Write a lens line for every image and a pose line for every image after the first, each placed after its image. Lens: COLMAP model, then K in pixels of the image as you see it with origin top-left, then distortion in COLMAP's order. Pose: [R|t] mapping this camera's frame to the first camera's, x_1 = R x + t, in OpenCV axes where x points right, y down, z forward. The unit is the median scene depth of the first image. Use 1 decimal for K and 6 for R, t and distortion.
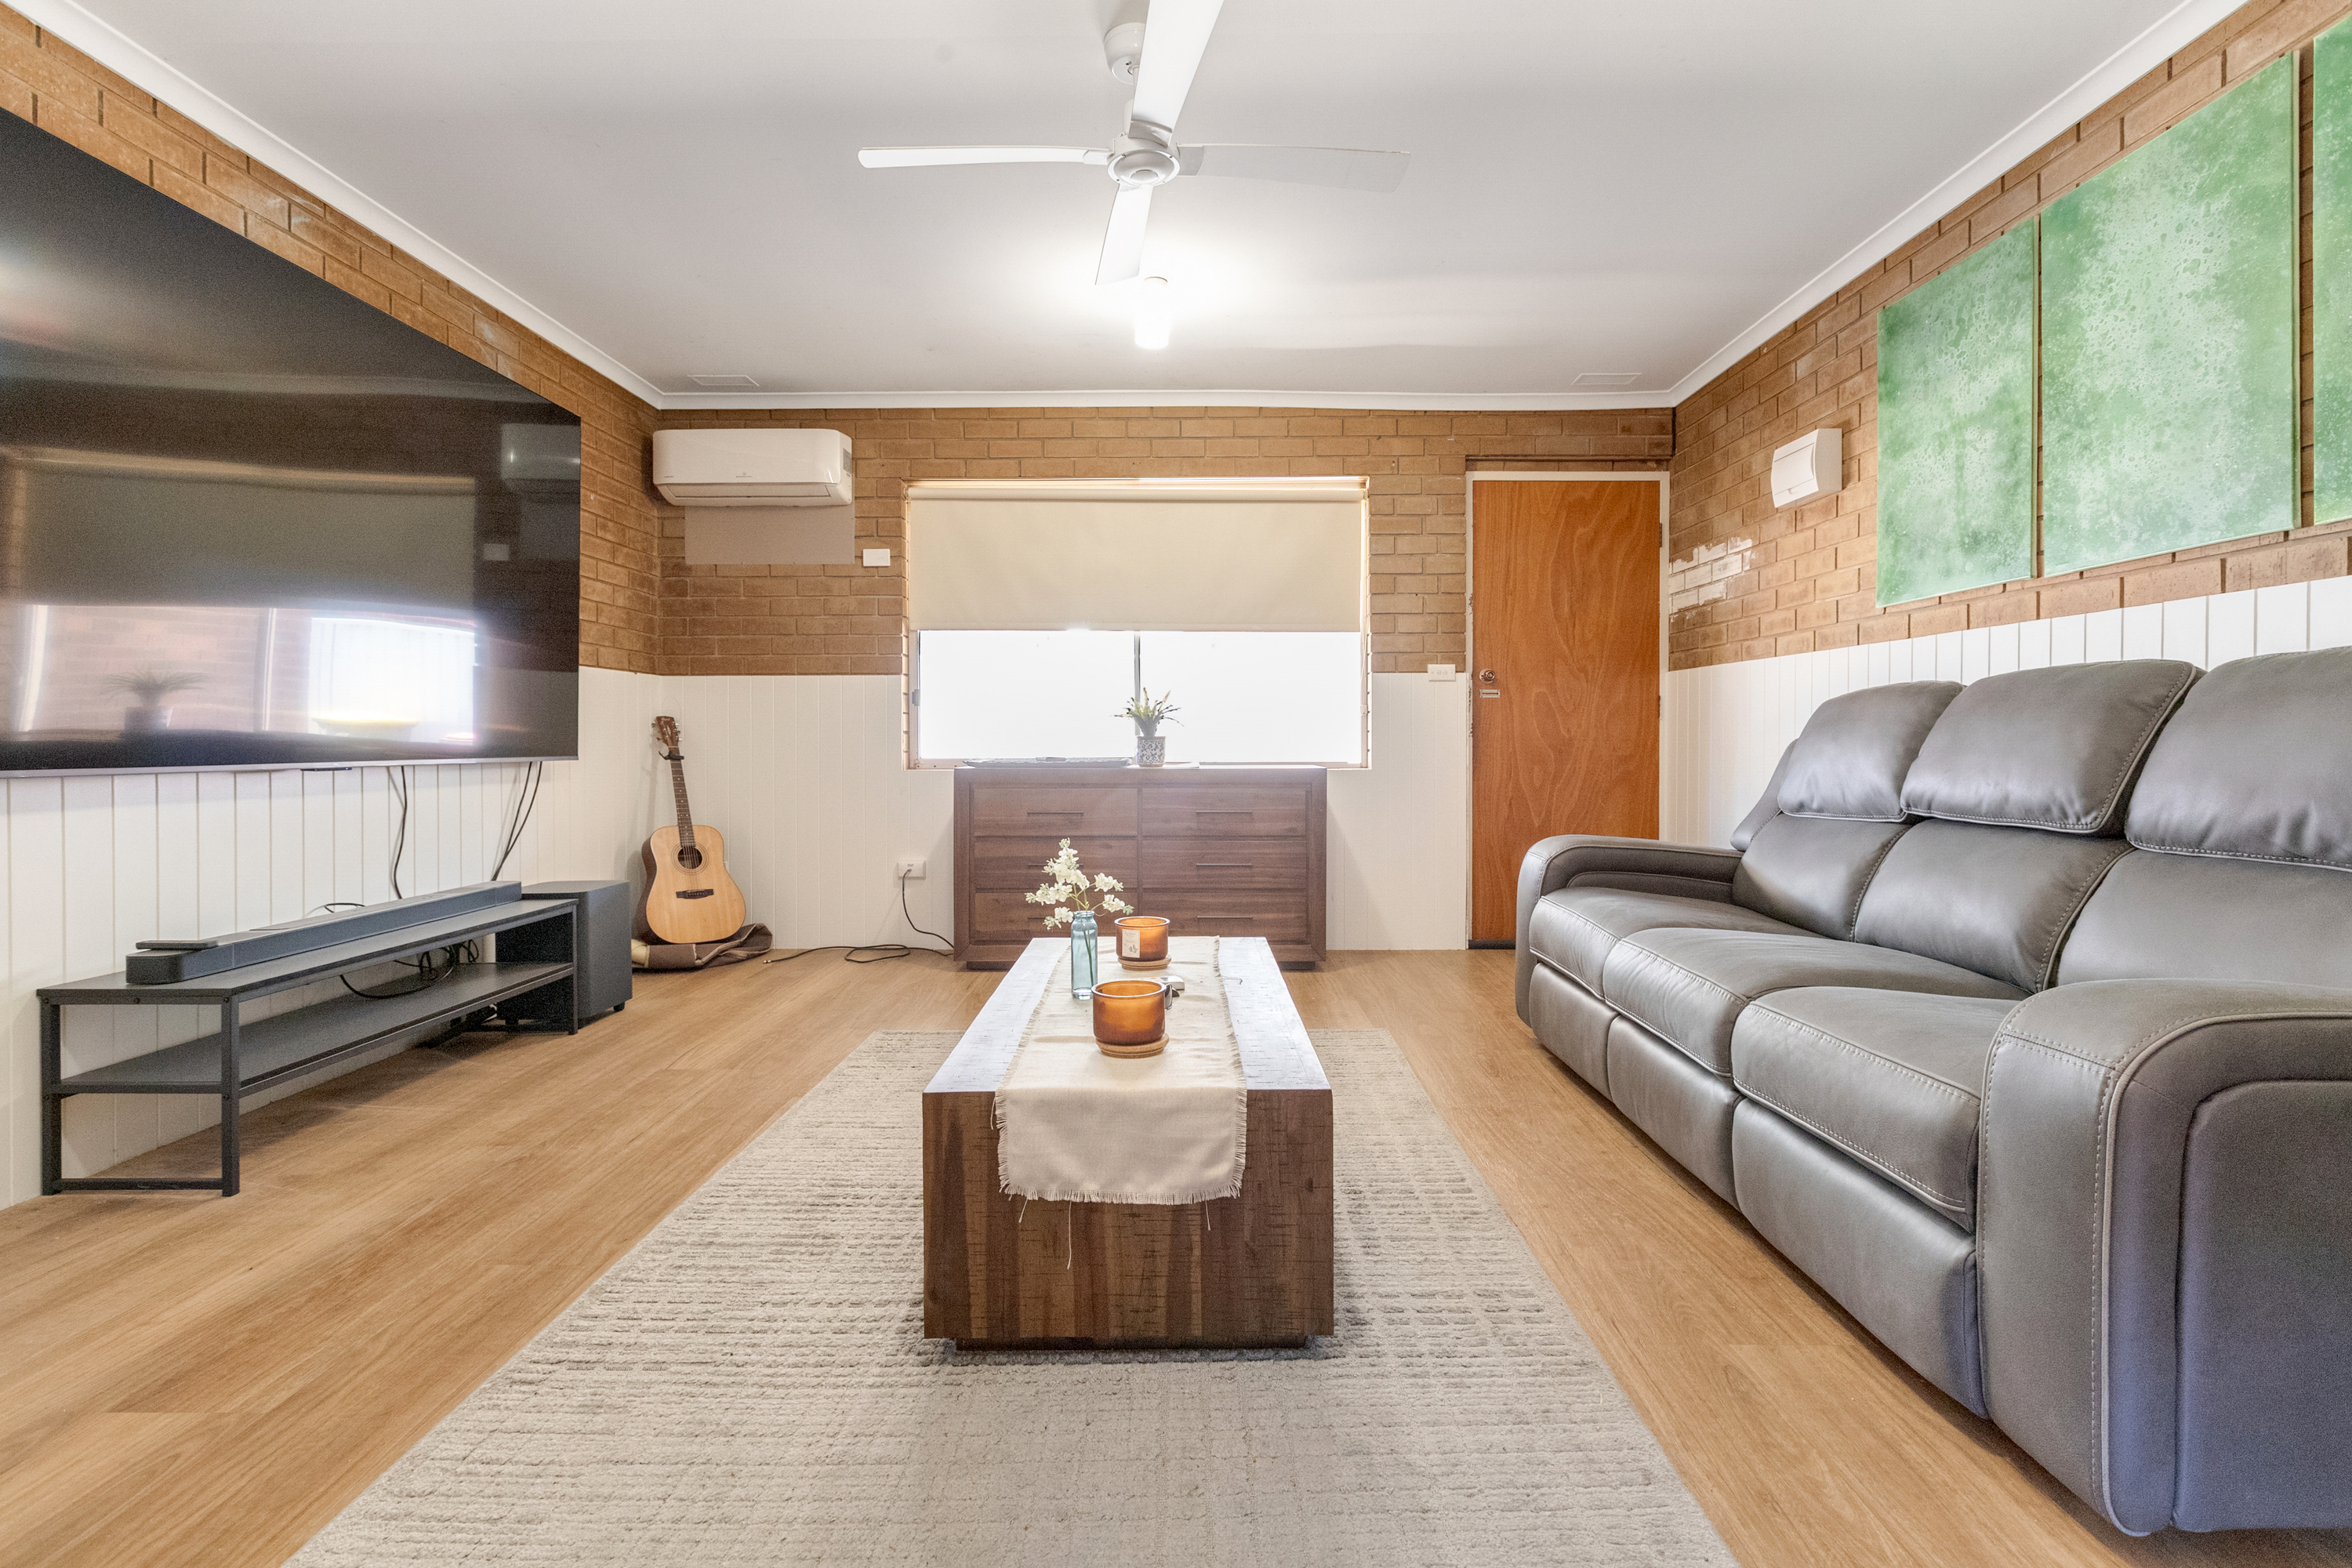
lens RADIAL K [[1057.1, 0, 1177.4], [0, 1057.1, 747.2], [0, 0, 1]] dist [0.002130, -0.000333]
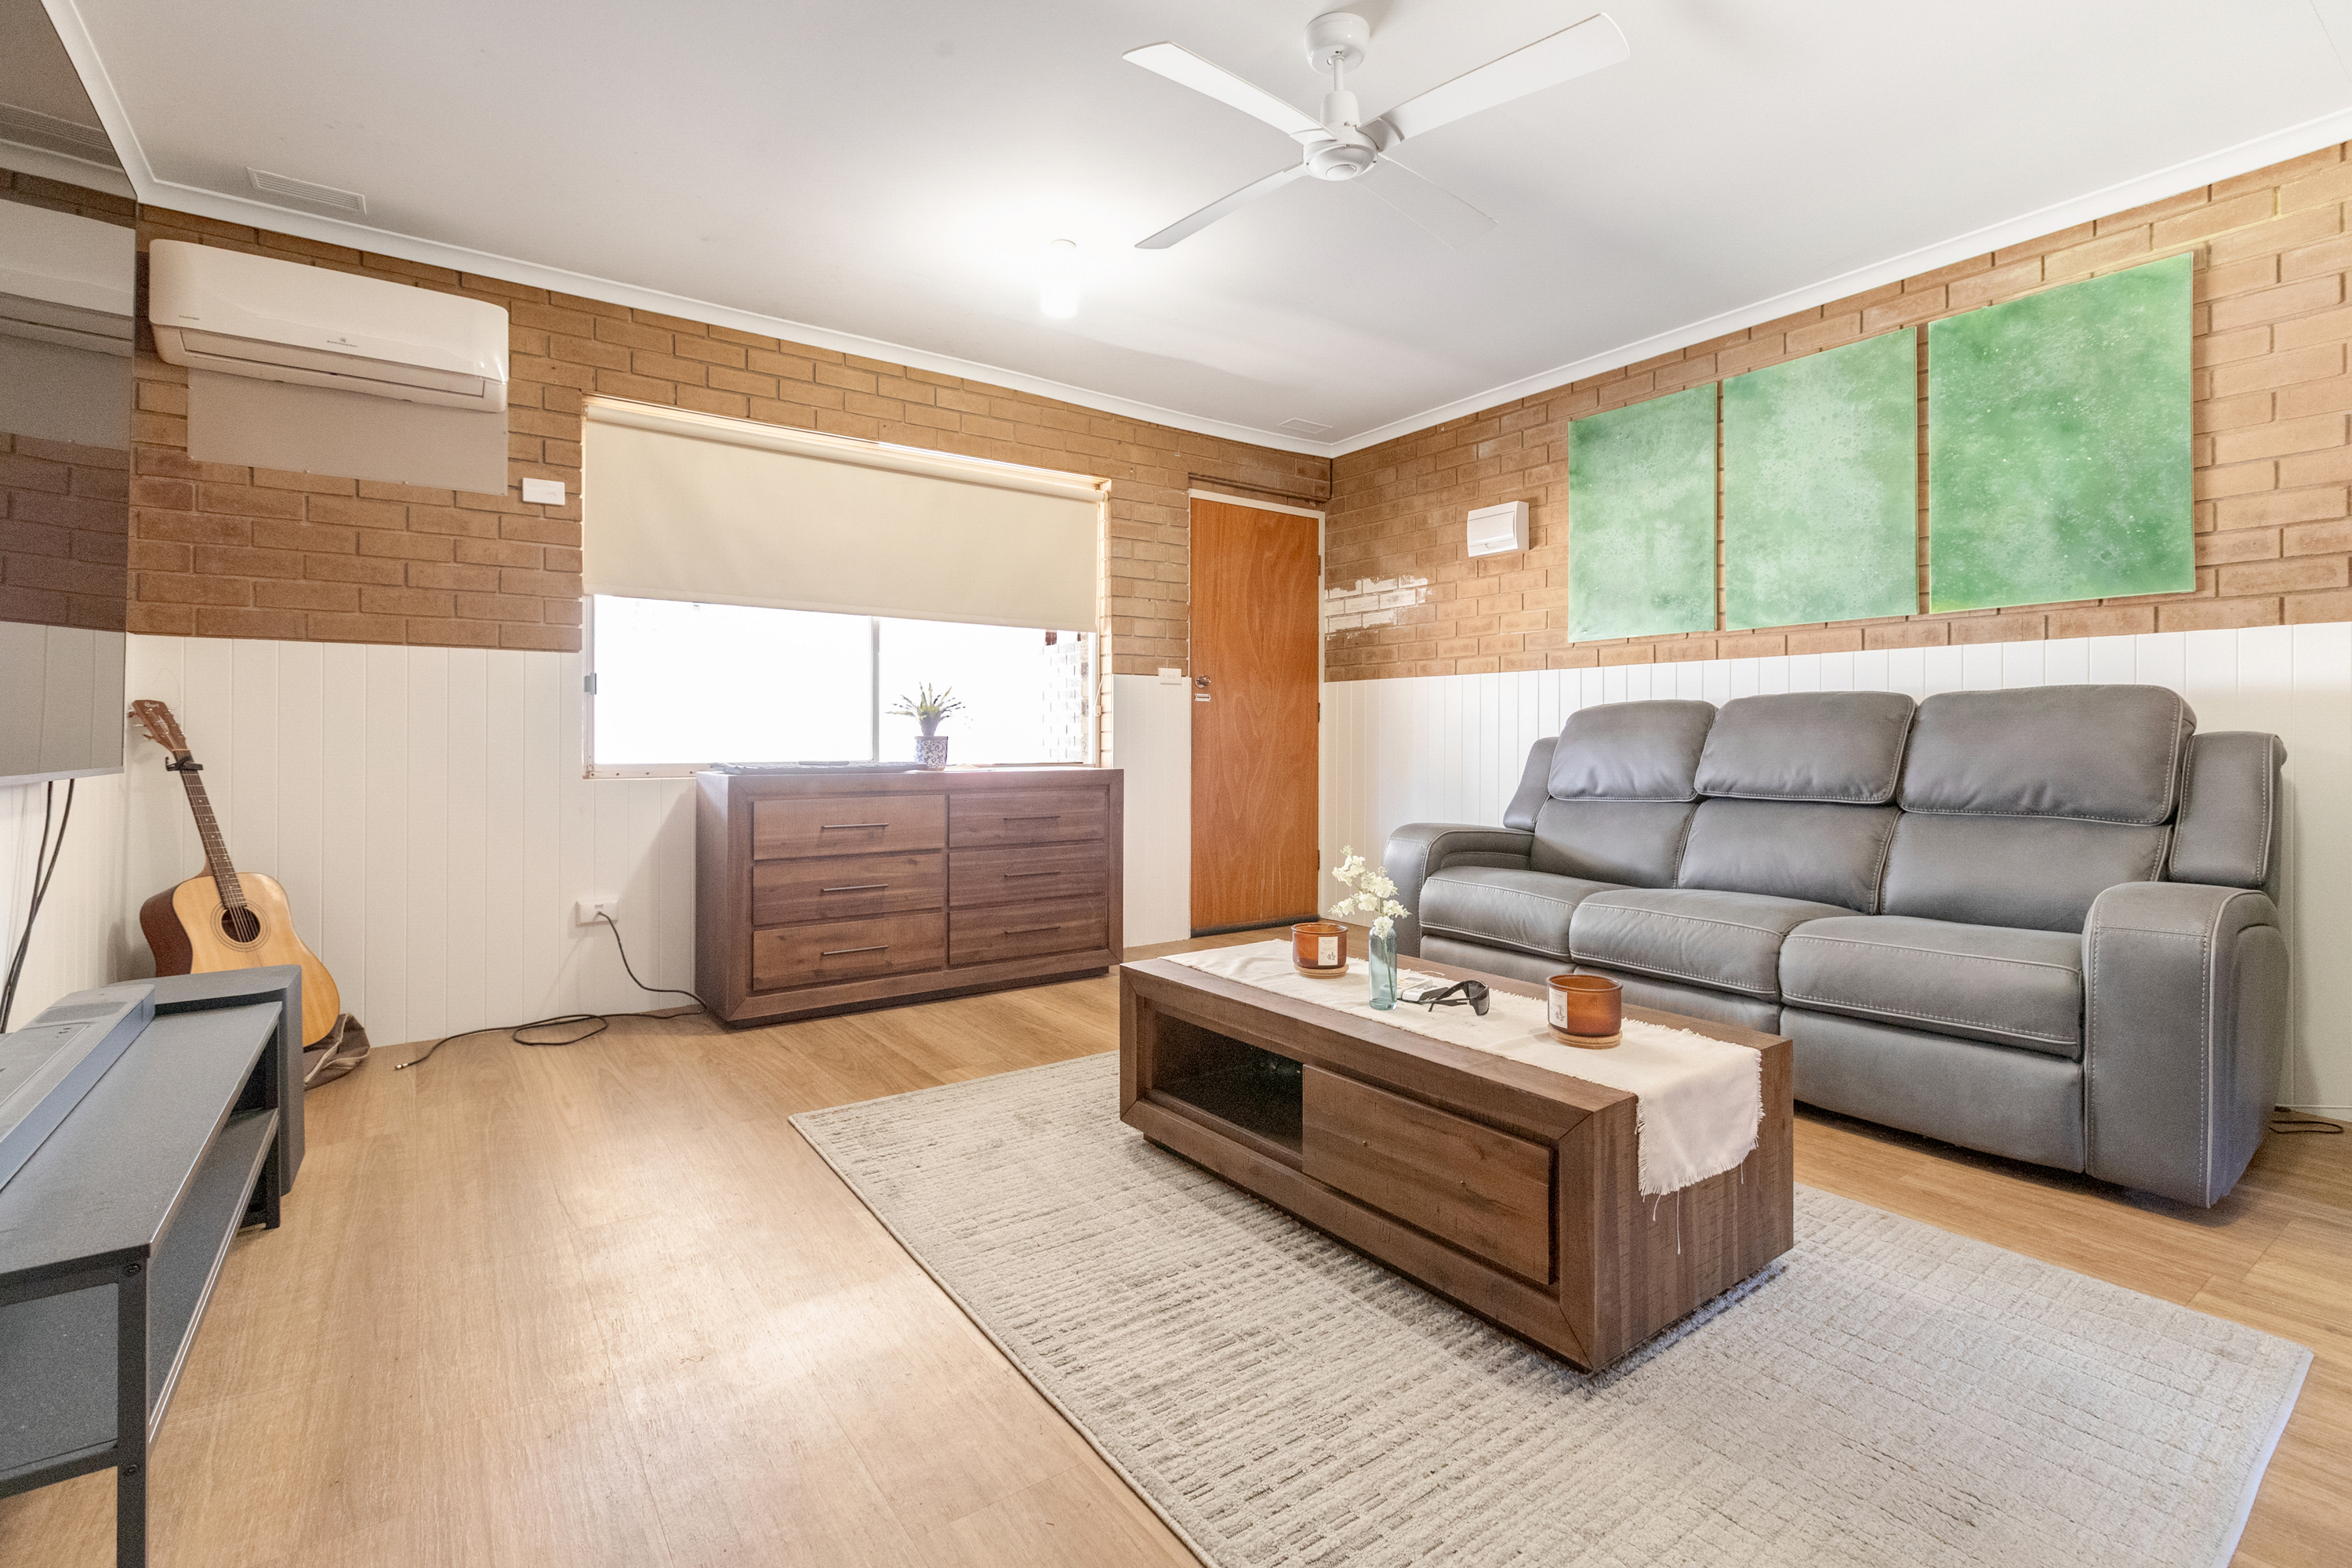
lens RADIAL K [[1064.9, 0, 1175.2], [0, 1064.9, 734.4], [0, 0, 1]] dist [0.004939, 0.000483]
pose [[0.808497, 0.004319, 0.588485, -0.449849], [0.001930, 0.999948, -0.009991, -0.002679], [-0.588498, 0.009213, 0.808446, 0.176122]]
